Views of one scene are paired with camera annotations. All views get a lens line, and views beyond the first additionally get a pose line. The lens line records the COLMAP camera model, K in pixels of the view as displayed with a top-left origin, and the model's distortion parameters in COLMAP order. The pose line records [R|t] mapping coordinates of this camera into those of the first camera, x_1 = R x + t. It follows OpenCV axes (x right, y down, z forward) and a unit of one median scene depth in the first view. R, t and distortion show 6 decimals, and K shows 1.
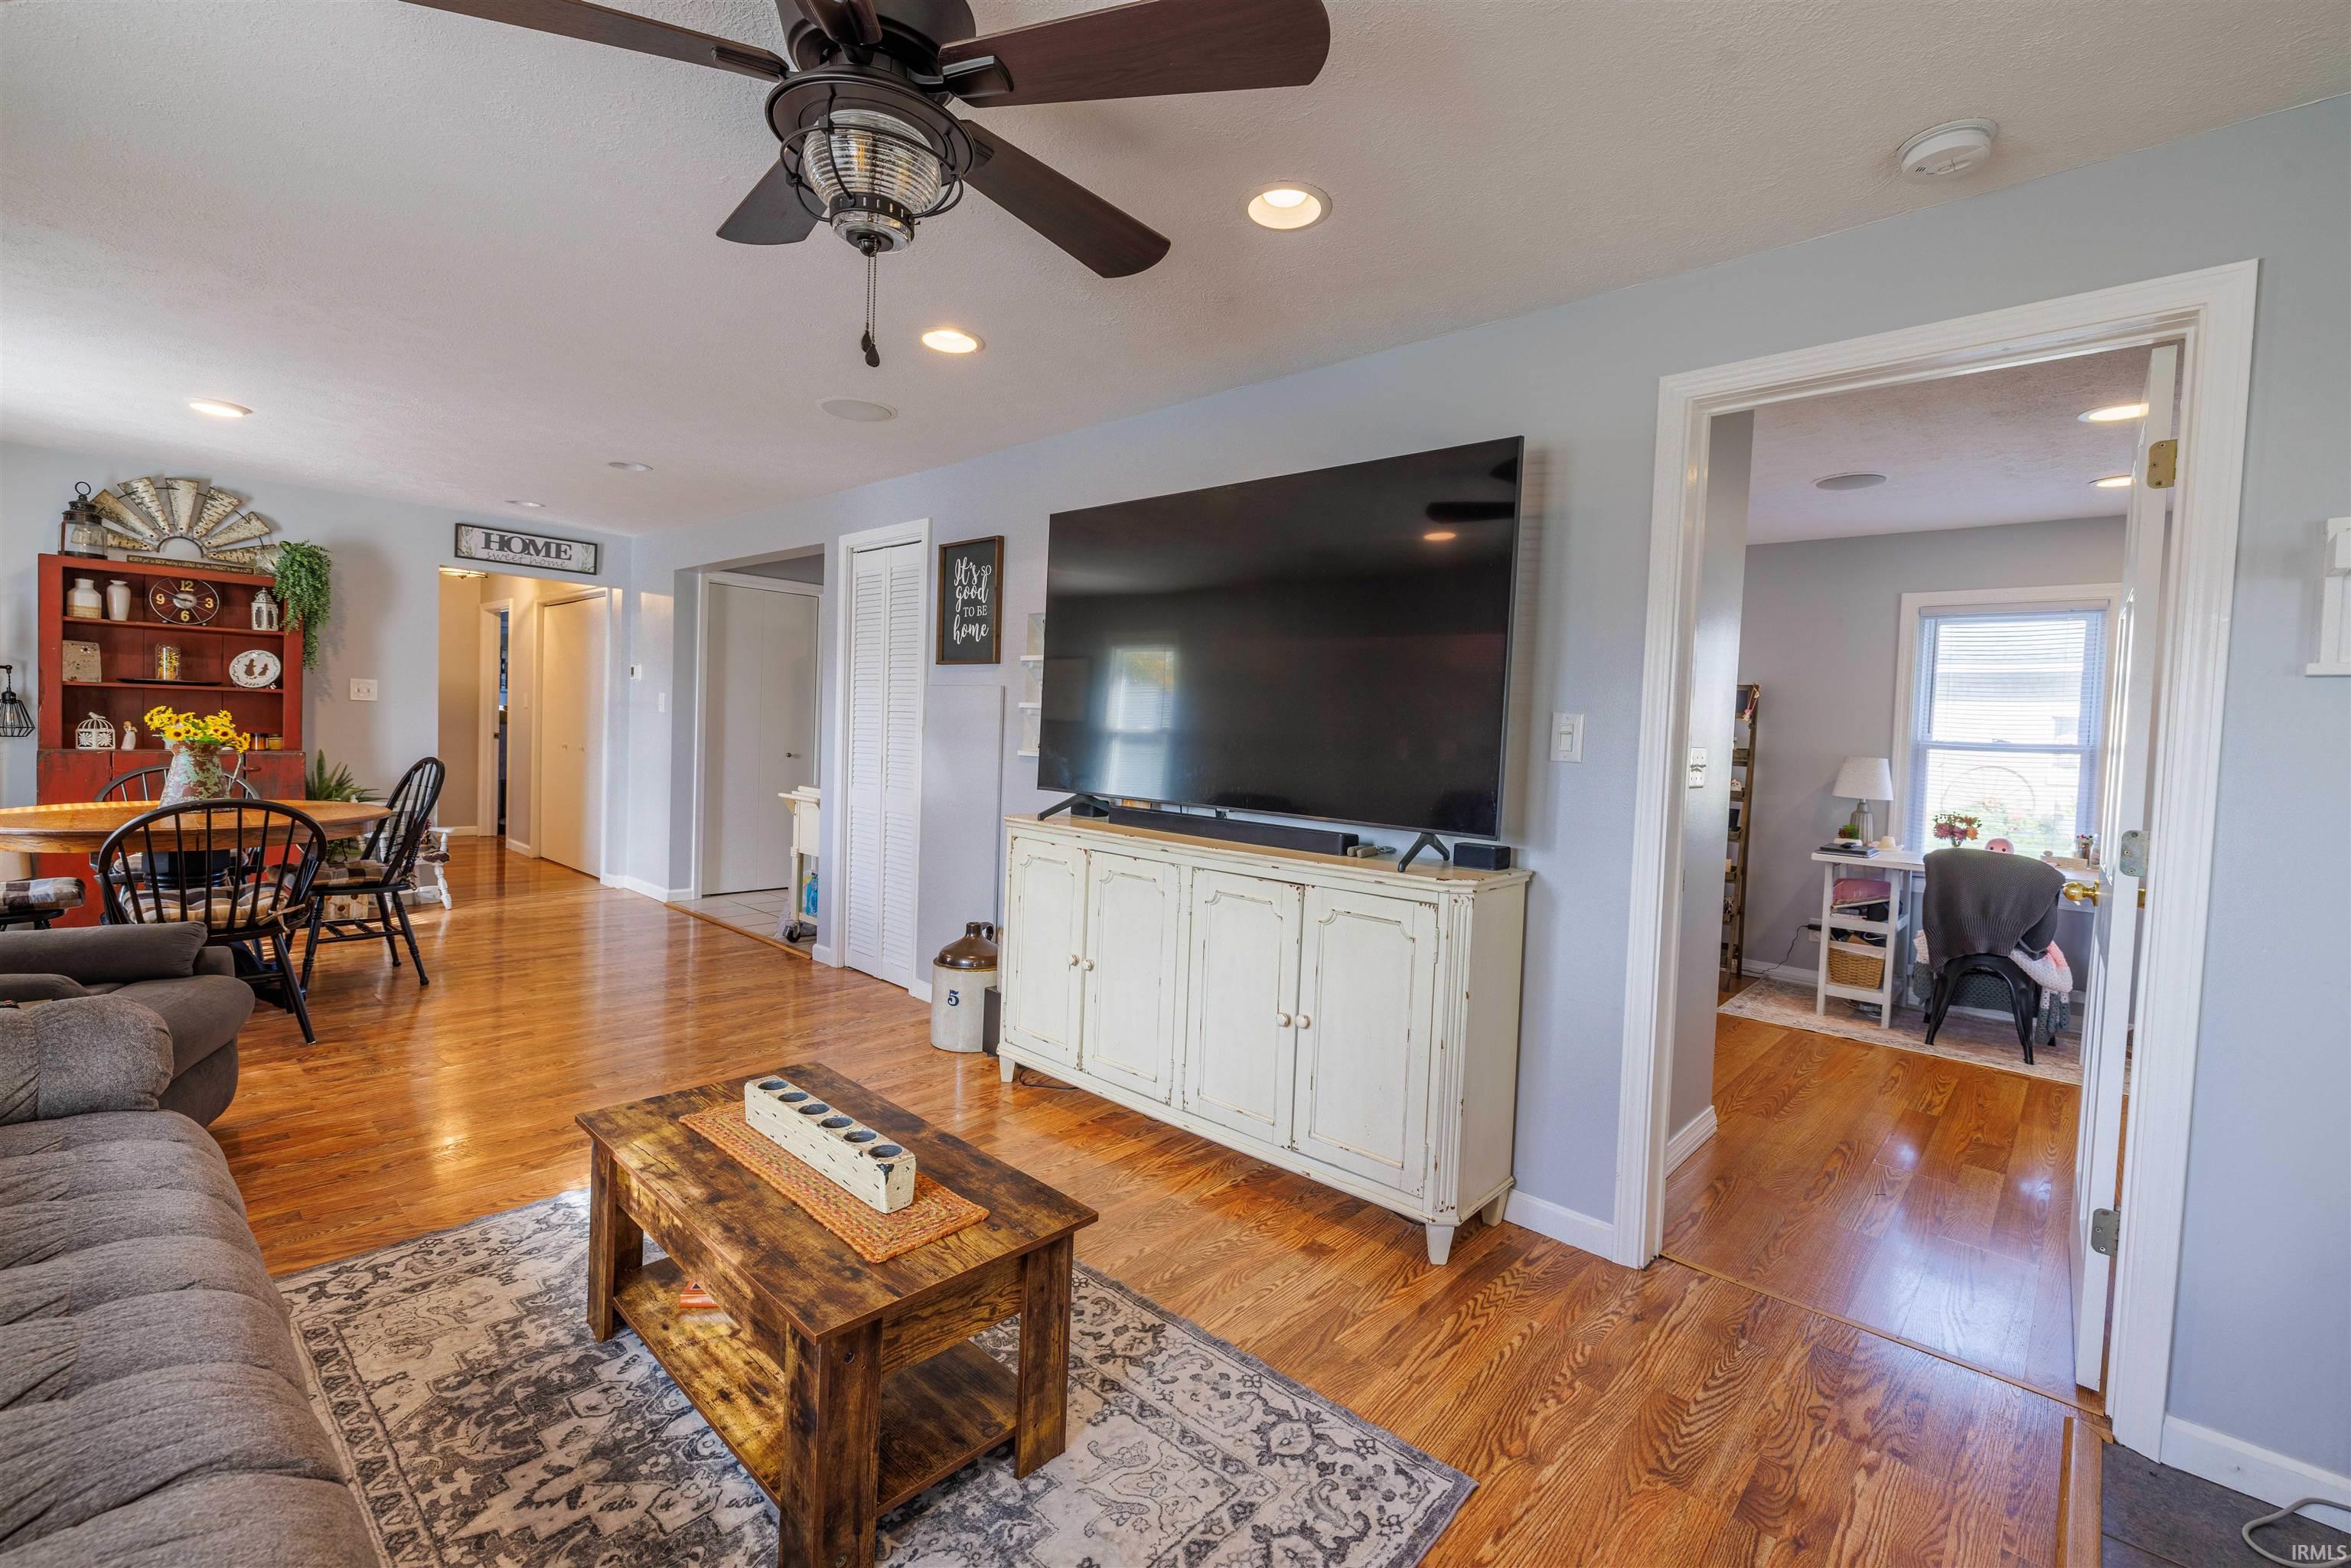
lens RADIAL K [[1025.4, 0, 1176.3], [0, 1025.4, 763.6], [0, 0, 1]] dist [0.002518, 0.000032]
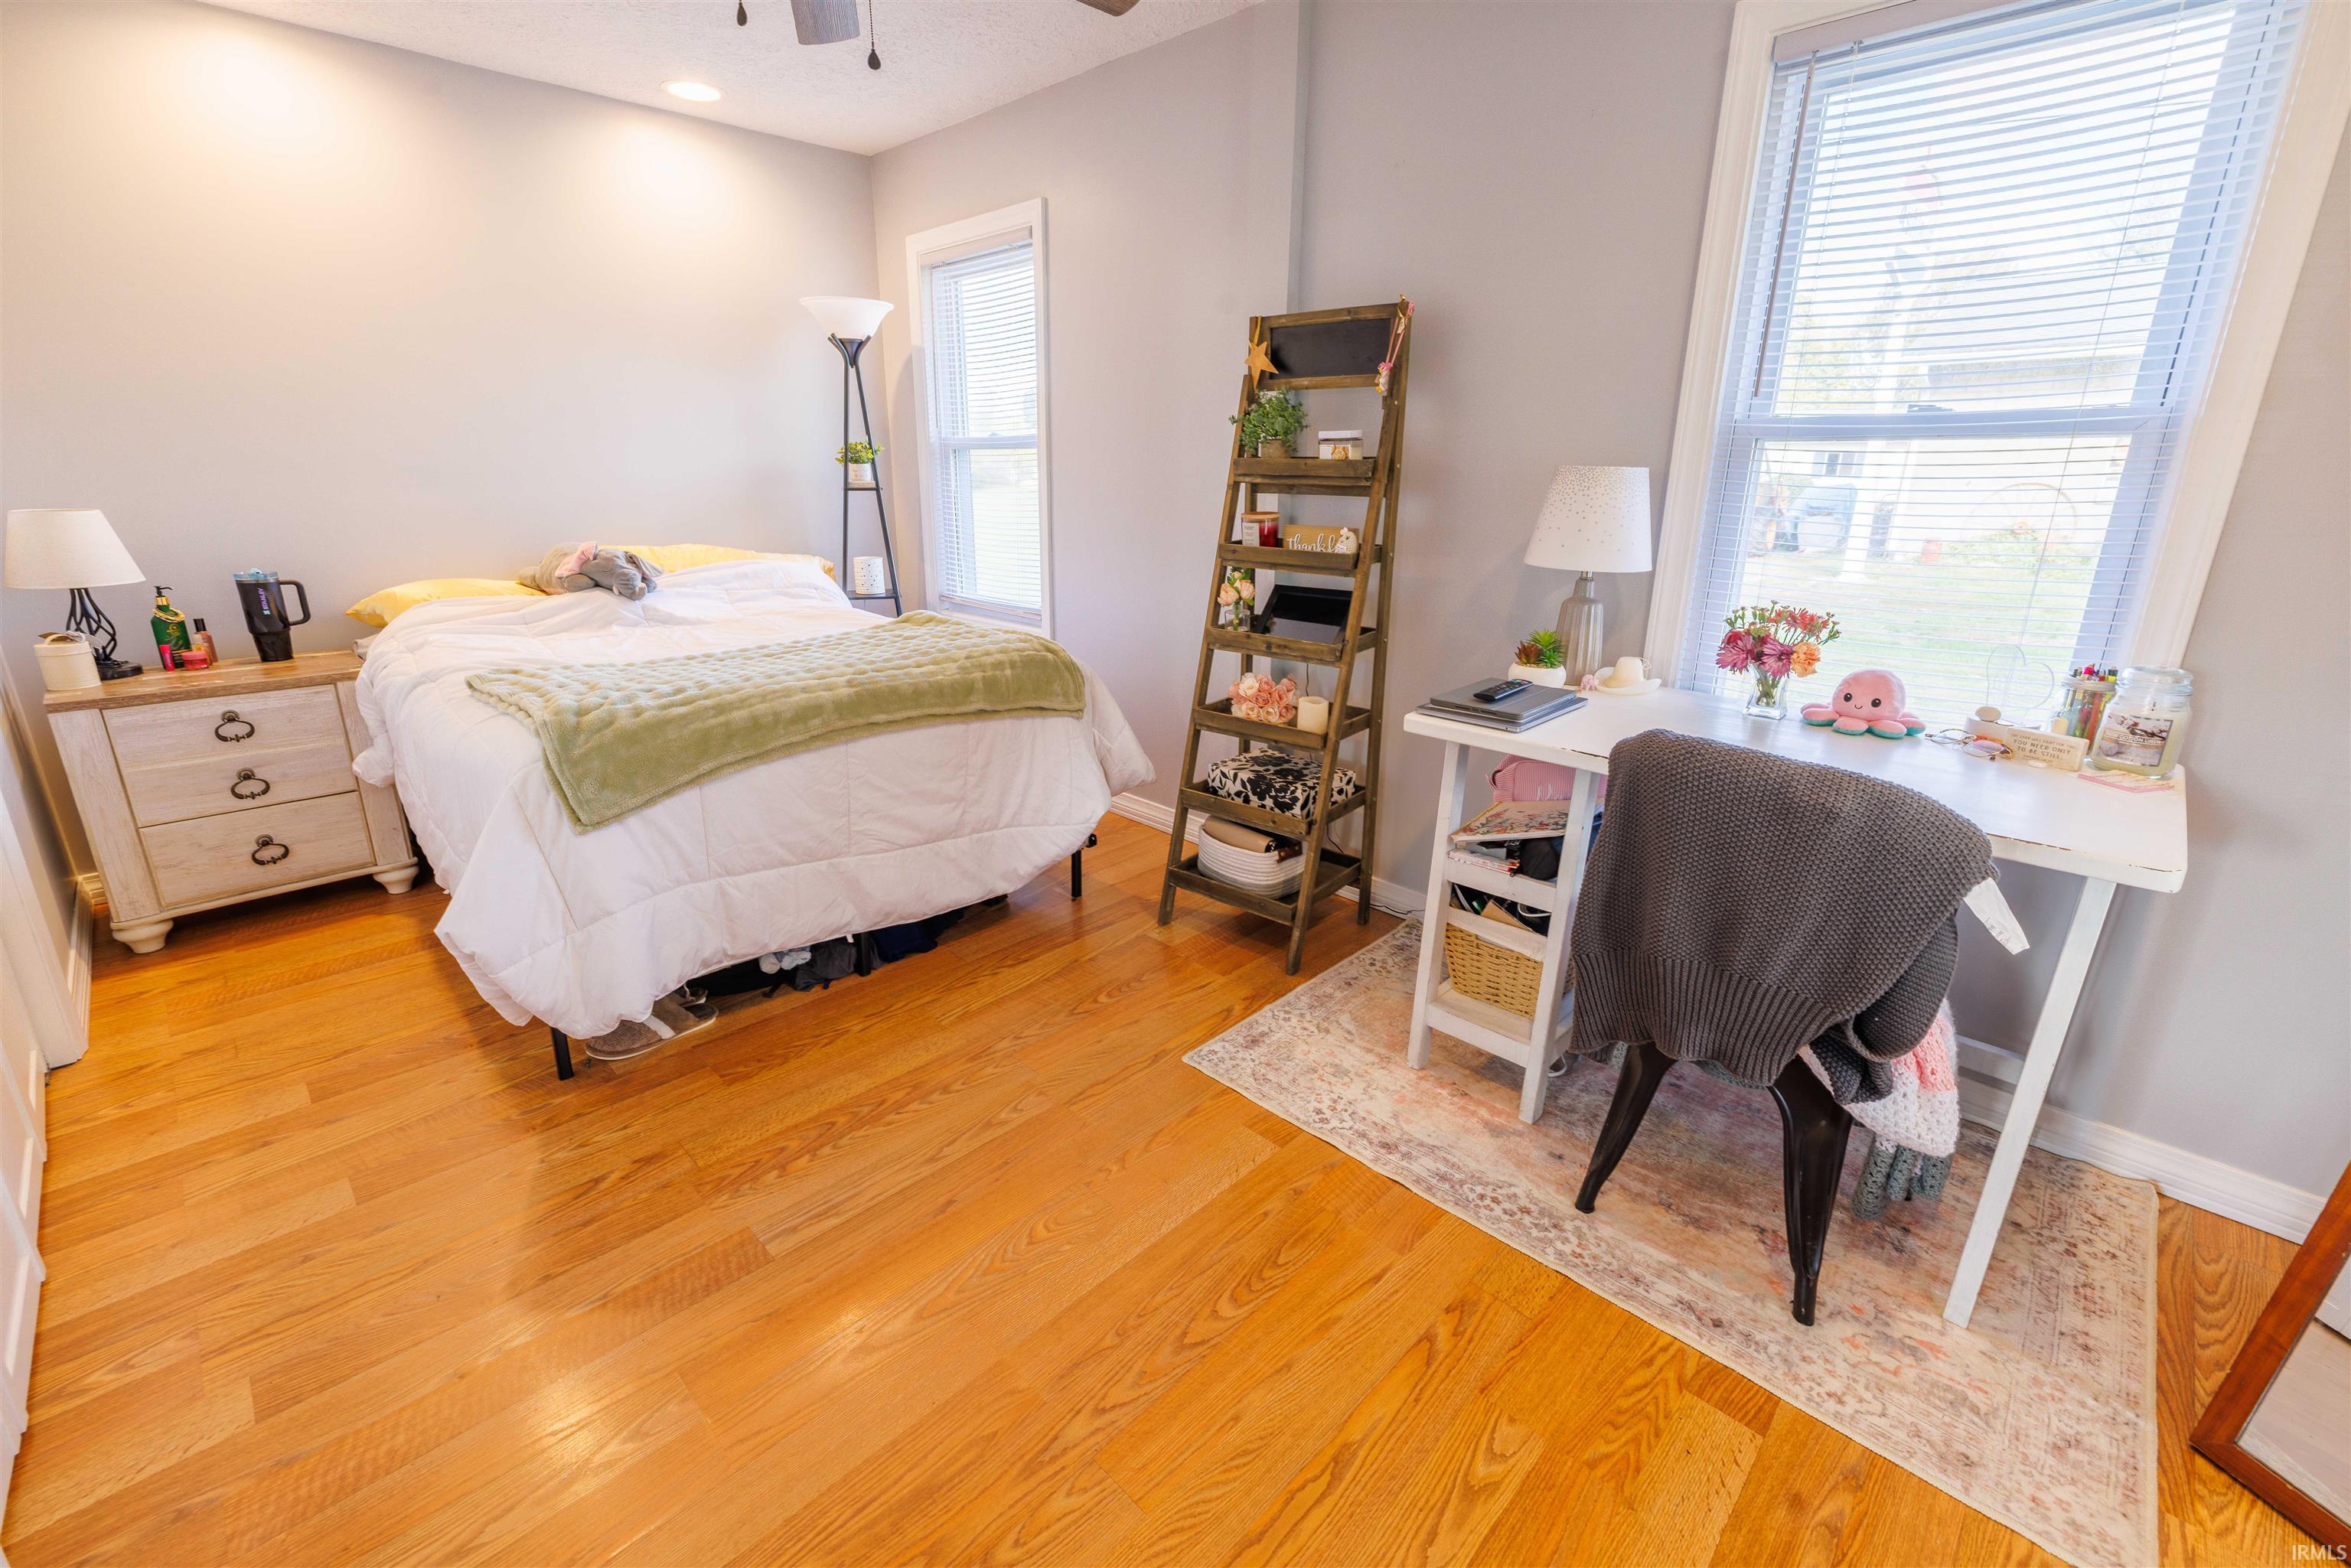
lens RADIAL K [[987.4, 0, 1166.4], [0, 987.4, 790.2], [0, 0, 1]] dist [-0.001805, 0.000406]
pose [[0.999262, -0.027643, -0.026672, 0.532236], [0.033836, 0.962122, 0.270513, 0.006597], [0.018184, -0.271216, 0.962347, 0.610682]]
